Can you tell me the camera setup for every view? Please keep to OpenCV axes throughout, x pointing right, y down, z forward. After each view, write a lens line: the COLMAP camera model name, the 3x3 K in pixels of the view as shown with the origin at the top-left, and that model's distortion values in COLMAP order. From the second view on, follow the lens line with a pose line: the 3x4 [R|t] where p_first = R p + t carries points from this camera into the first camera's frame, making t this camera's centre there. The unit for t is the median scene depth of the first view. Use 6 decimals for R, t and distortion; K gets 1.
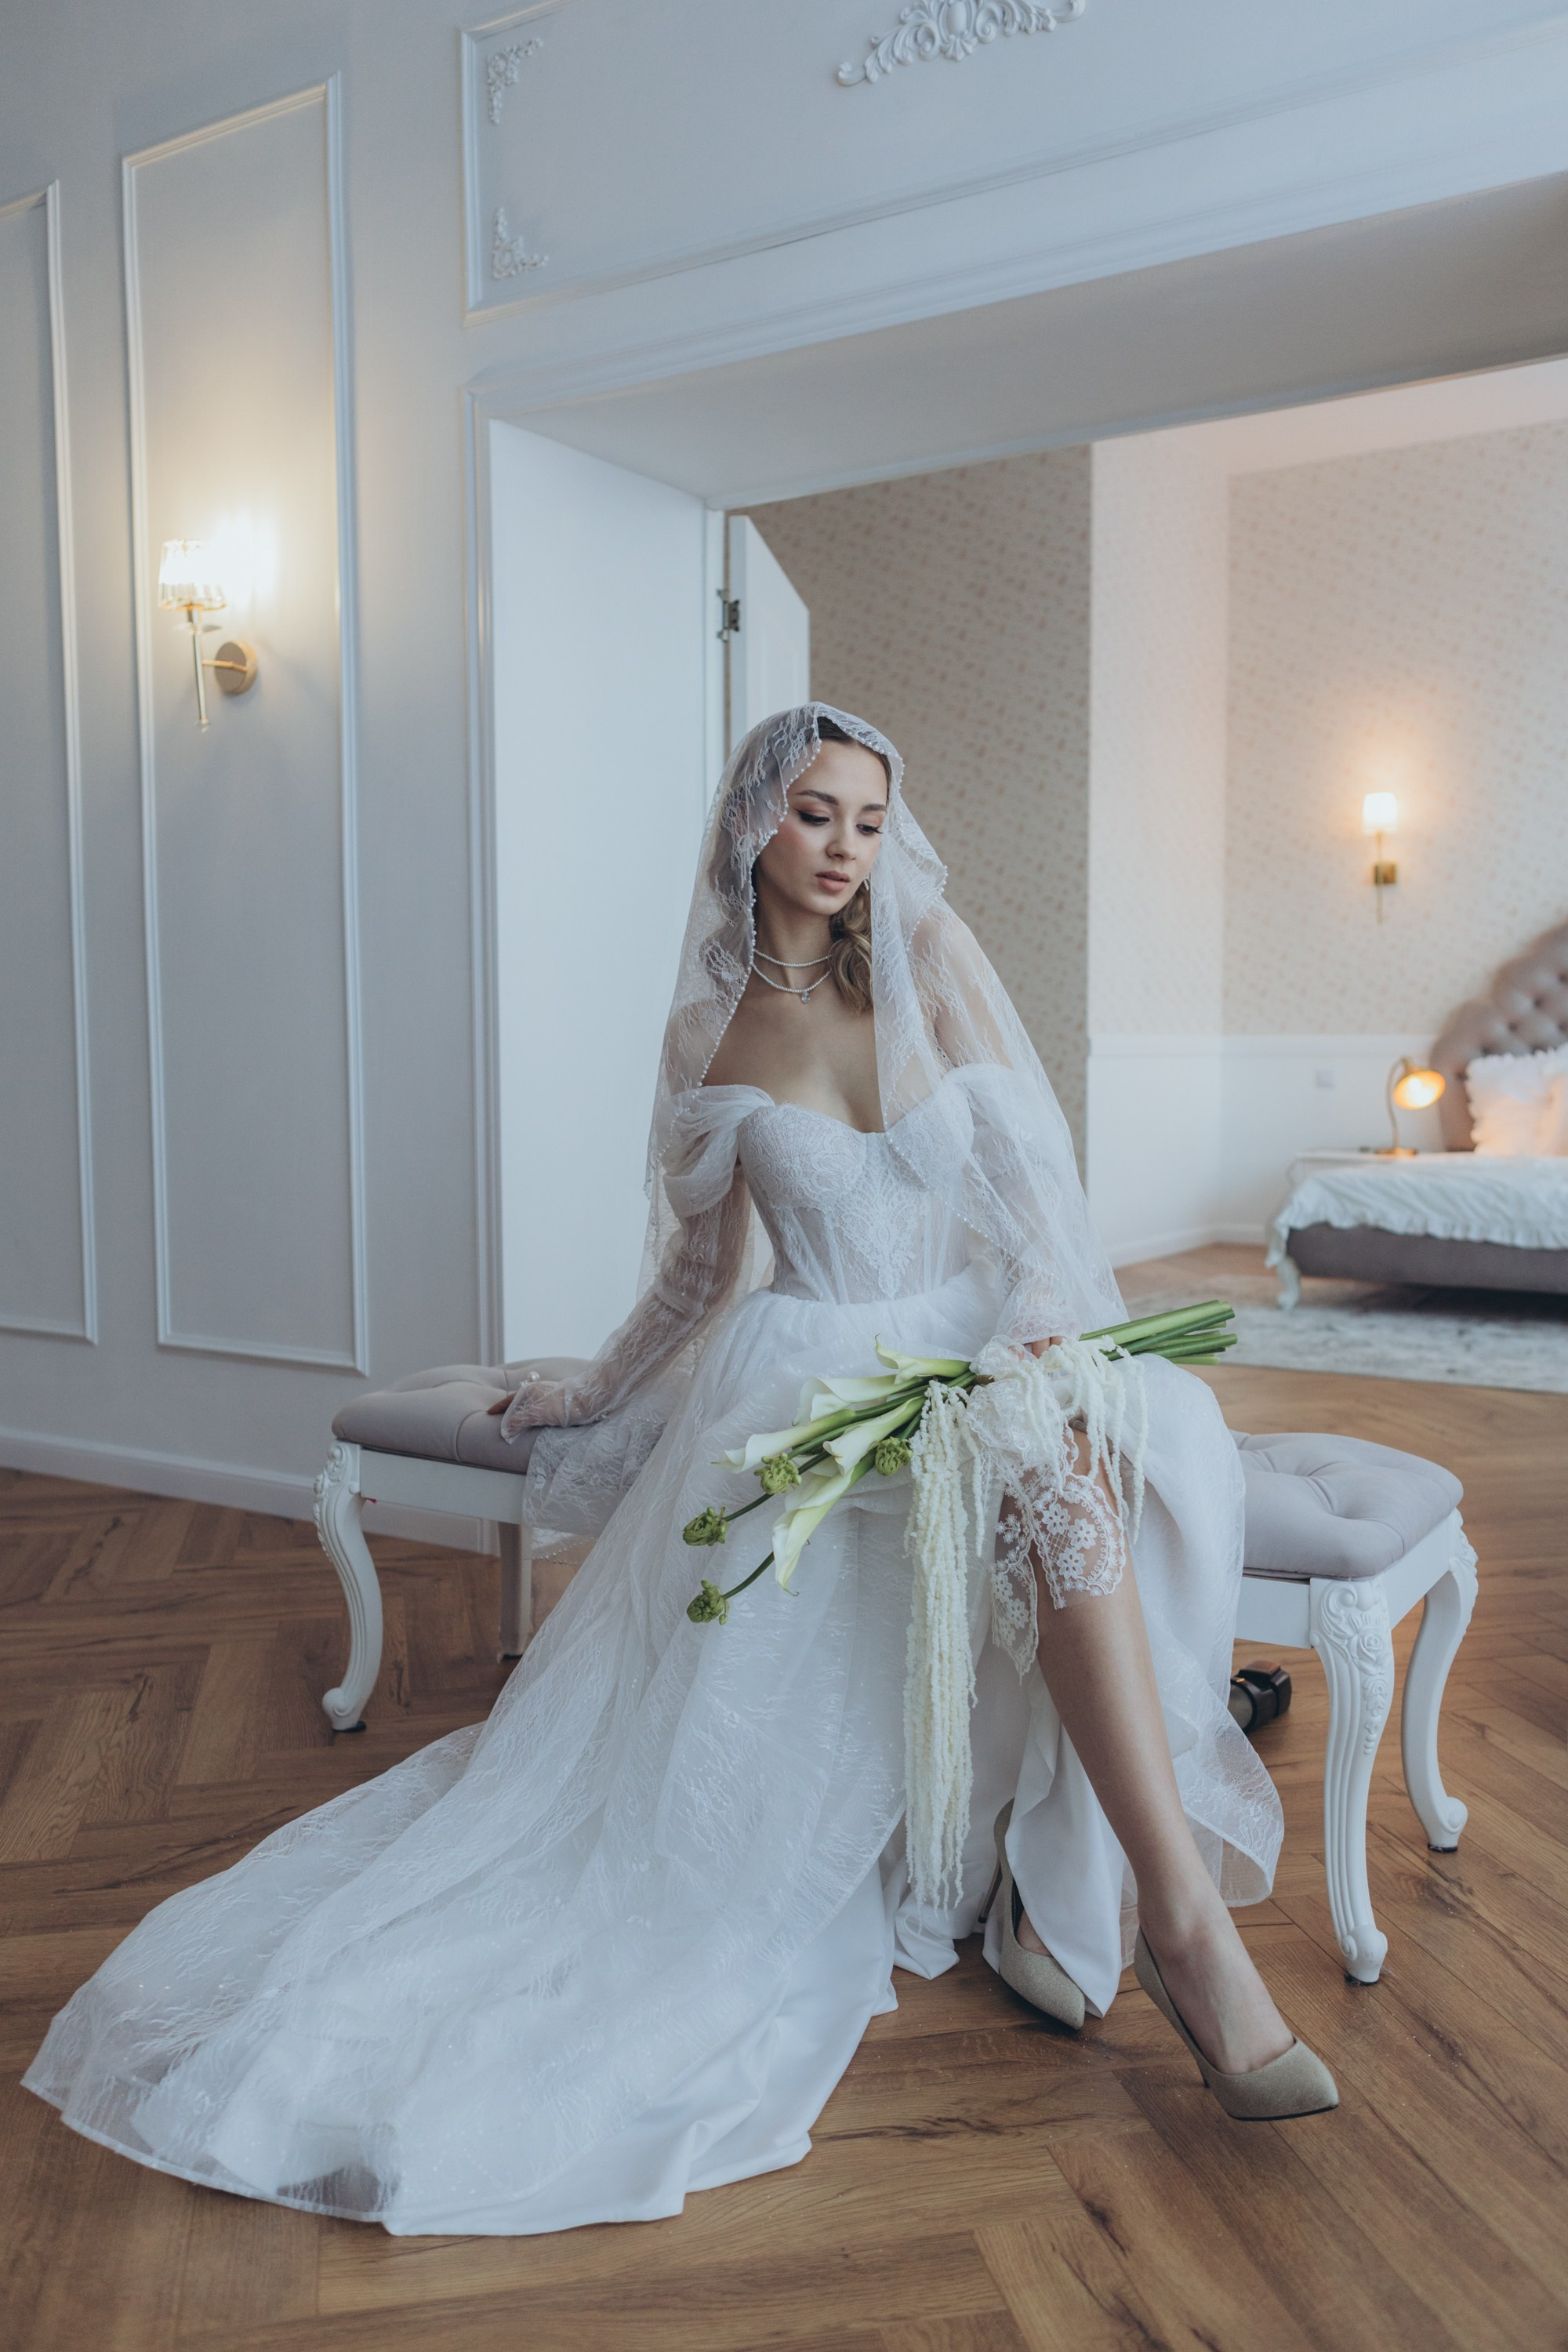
lens RADIAL K [[1961.3, 0, 772.9], [0, 1961.3, 1190.7], [0, 0, 1]] dist [0.006897, -0.014773]
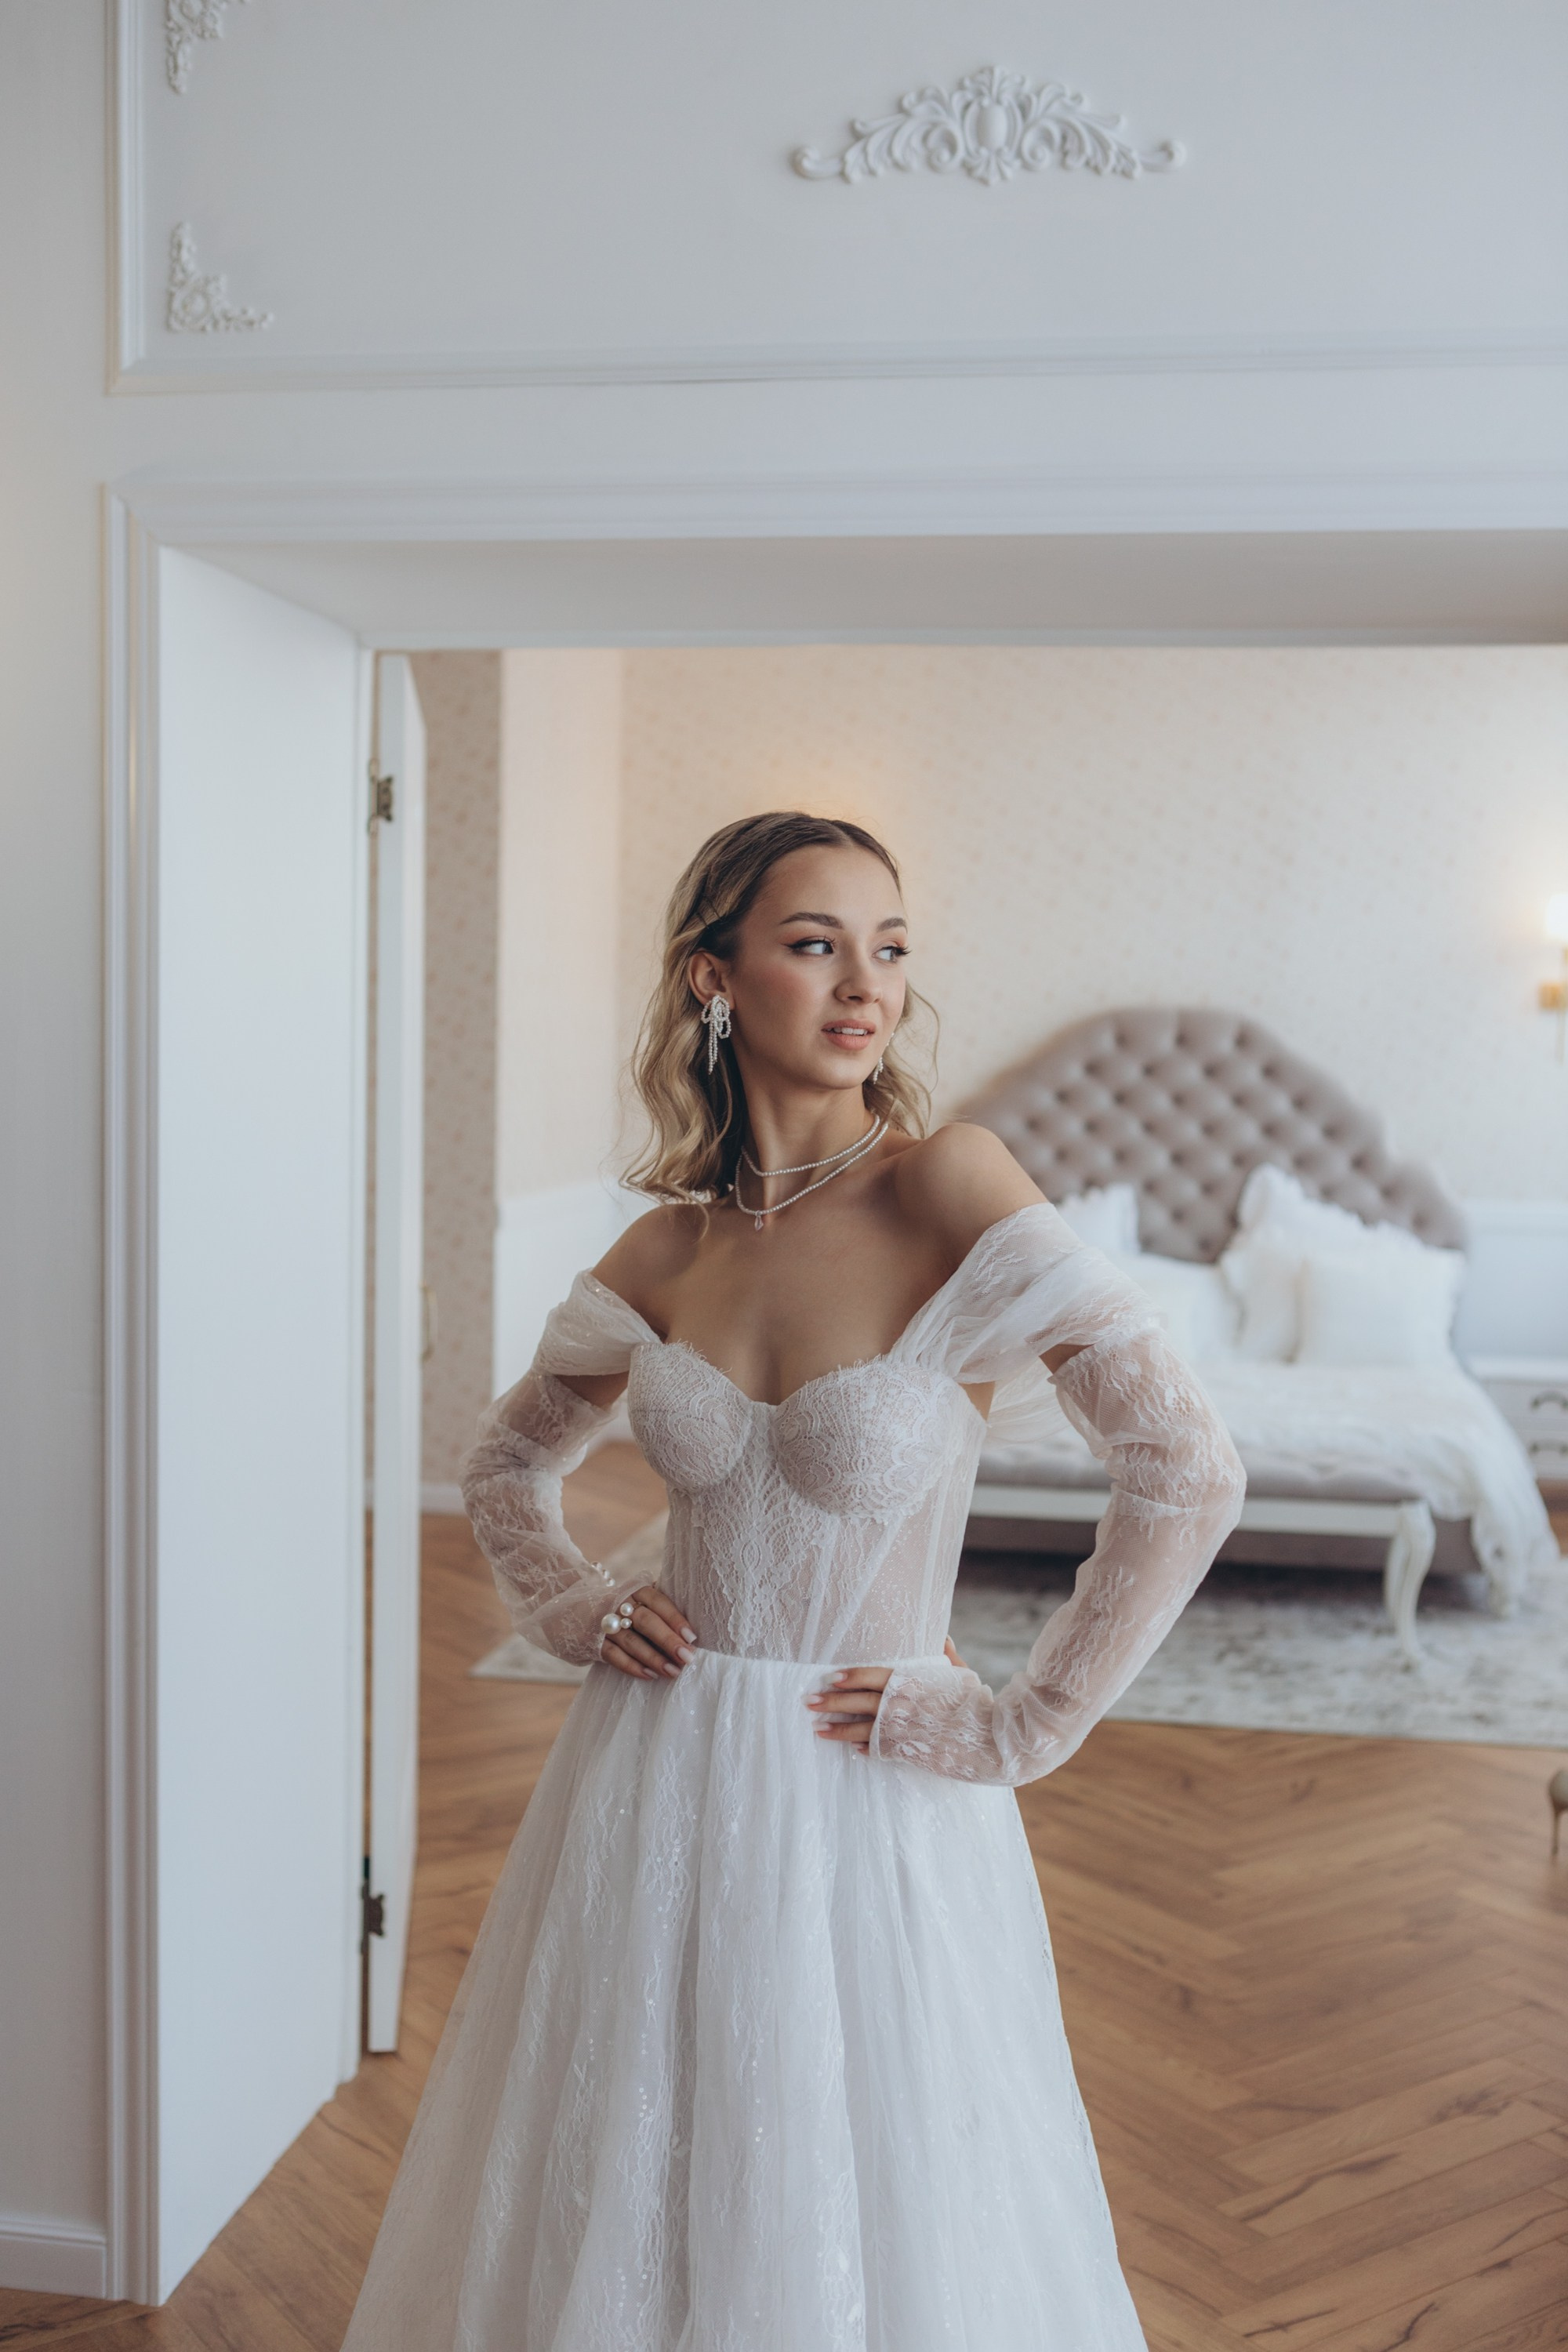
lens RADIAL K [[2473.3, 0, 777.9], [0, 2473.3, 1194.4], [0, 0, 1]] dist [-0.012019, 0.000551]
pose [[0.915090, -0.004965, 0.403219, -0.318632], [0.006807, 0.999972, -0.003134, -0.199925], [-0.403192, 0.005612, 0.915098, 0.209010]]
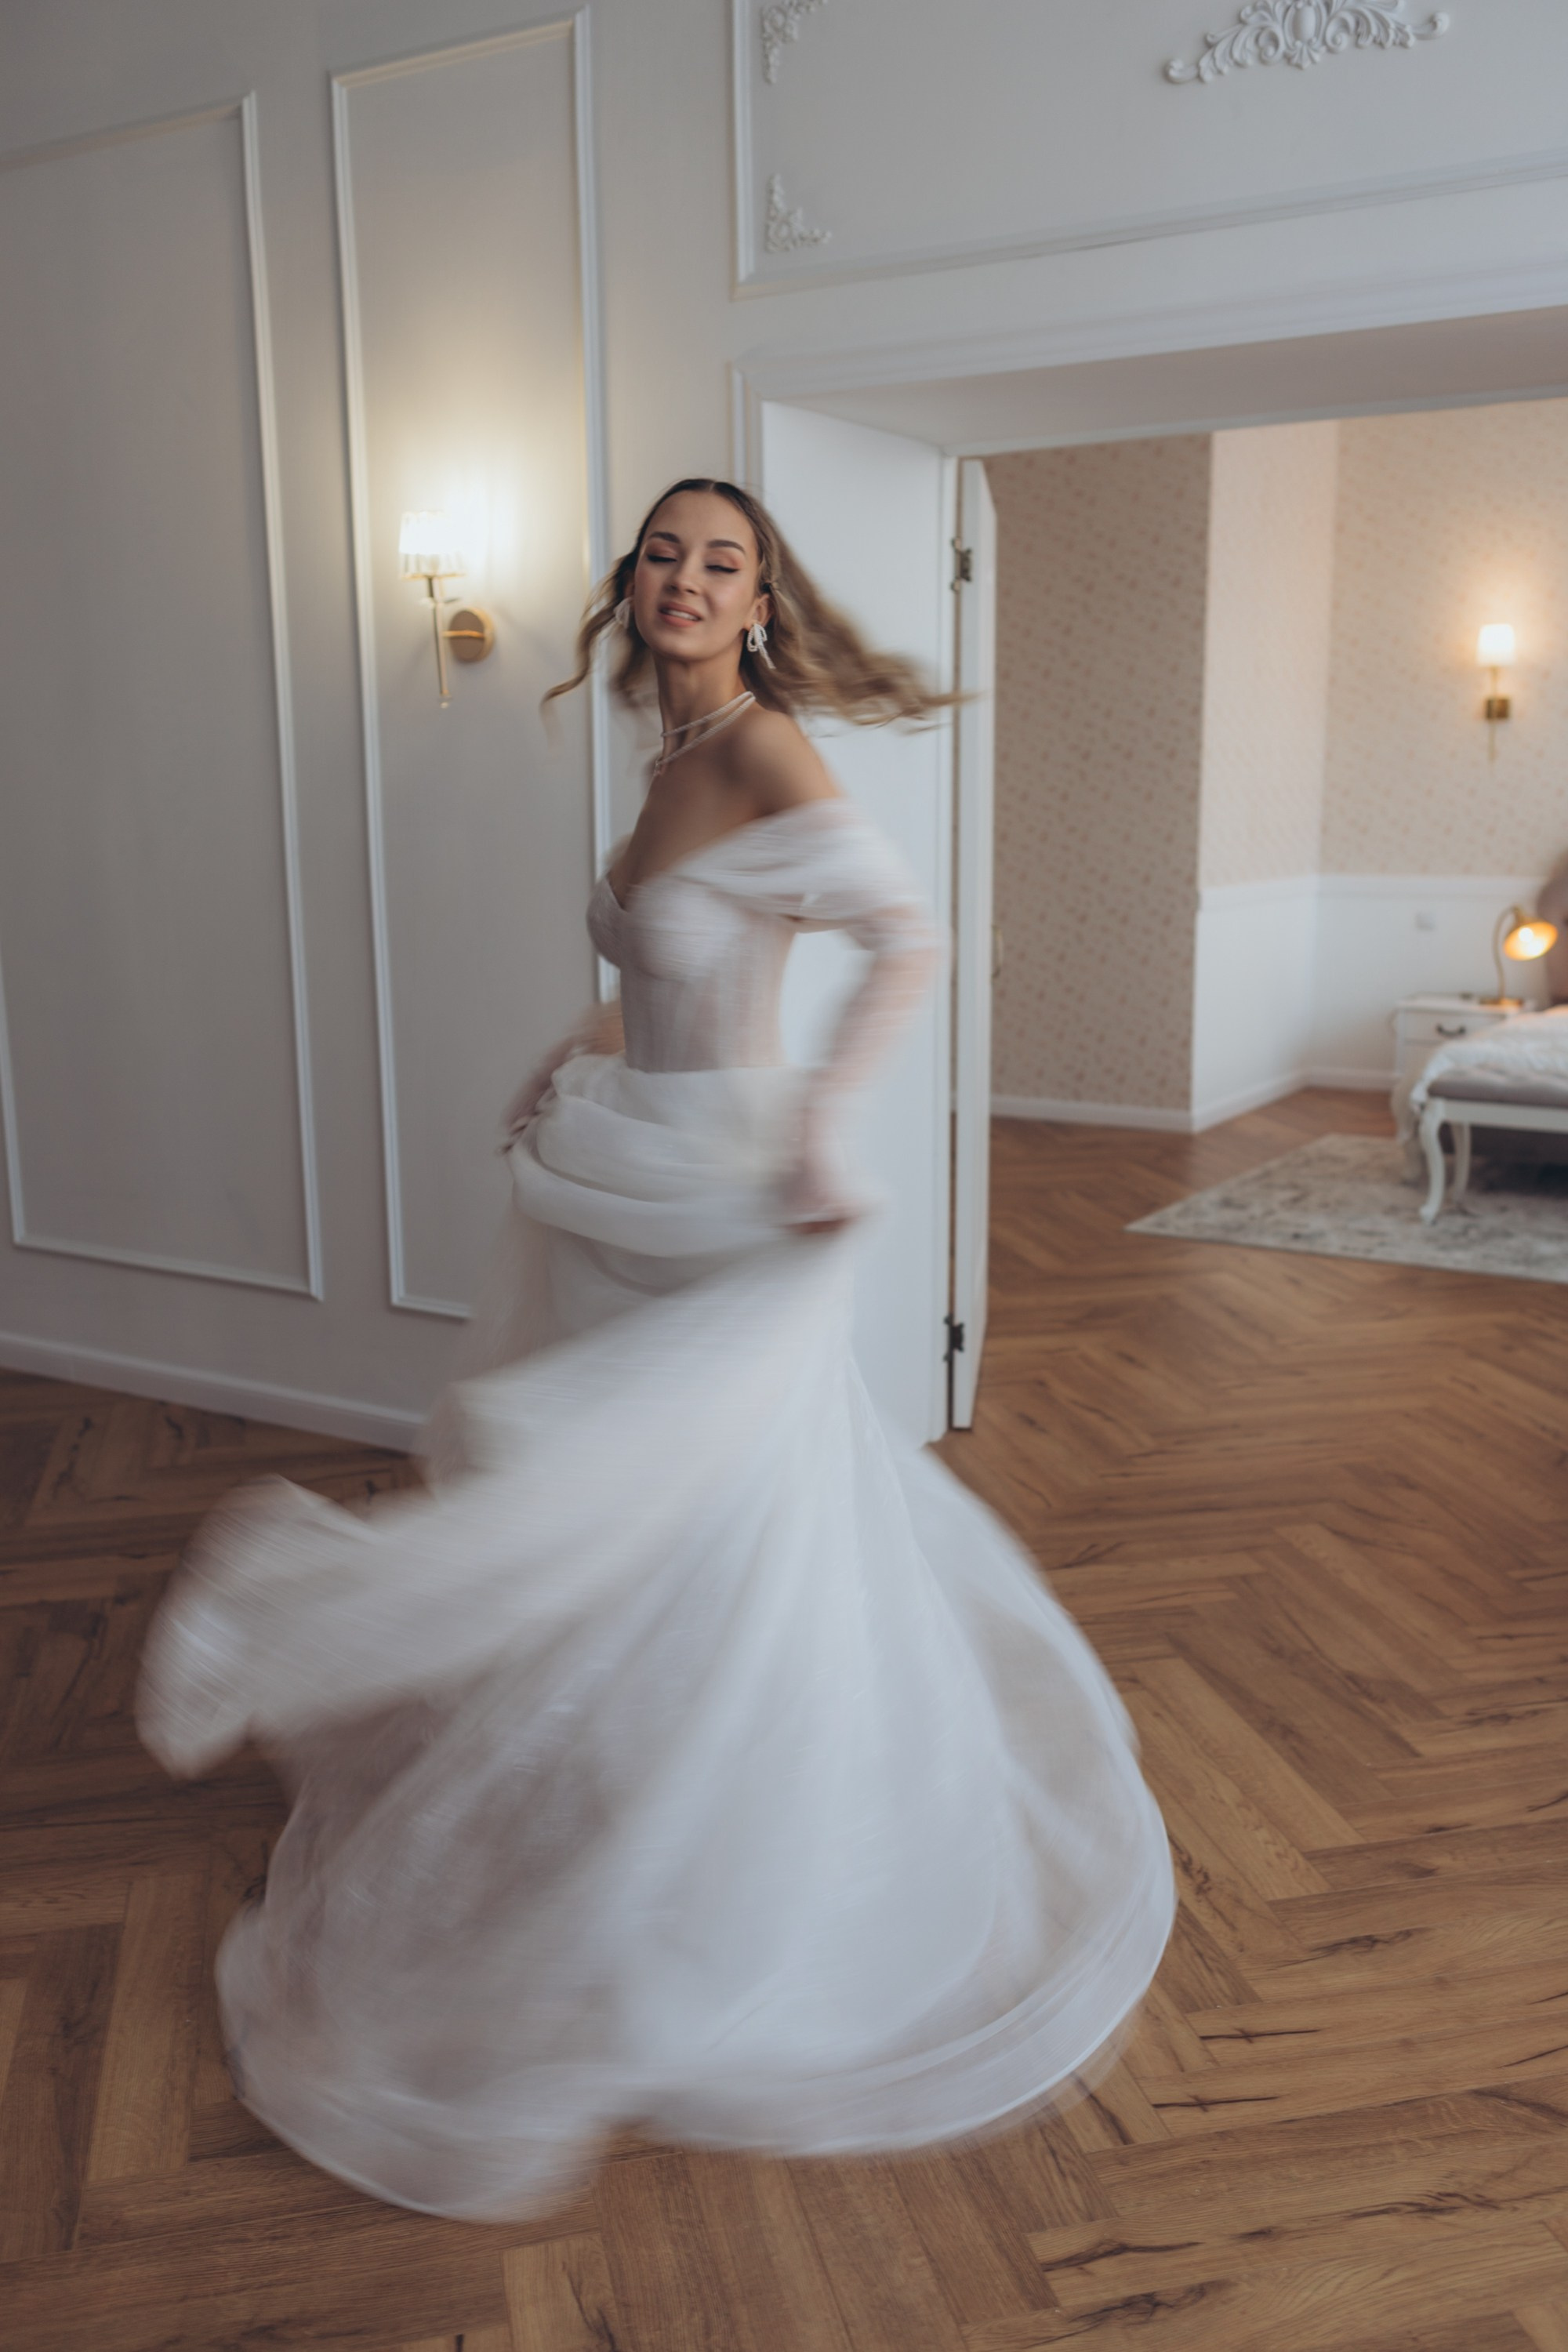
lens RADIAL K [[2055.3, 0, 777.5], [0, 2055.3, 1195.5], [0, 0, 1]] dist [-0.000669, 0.003386]
pose [[0.999740, -0.008325, 0.021248, -0.181165], [0.005603, 0.992129, 0.125094, -0.145966], [-0.022122, -0.124942, 0.991917, -0.064130]]
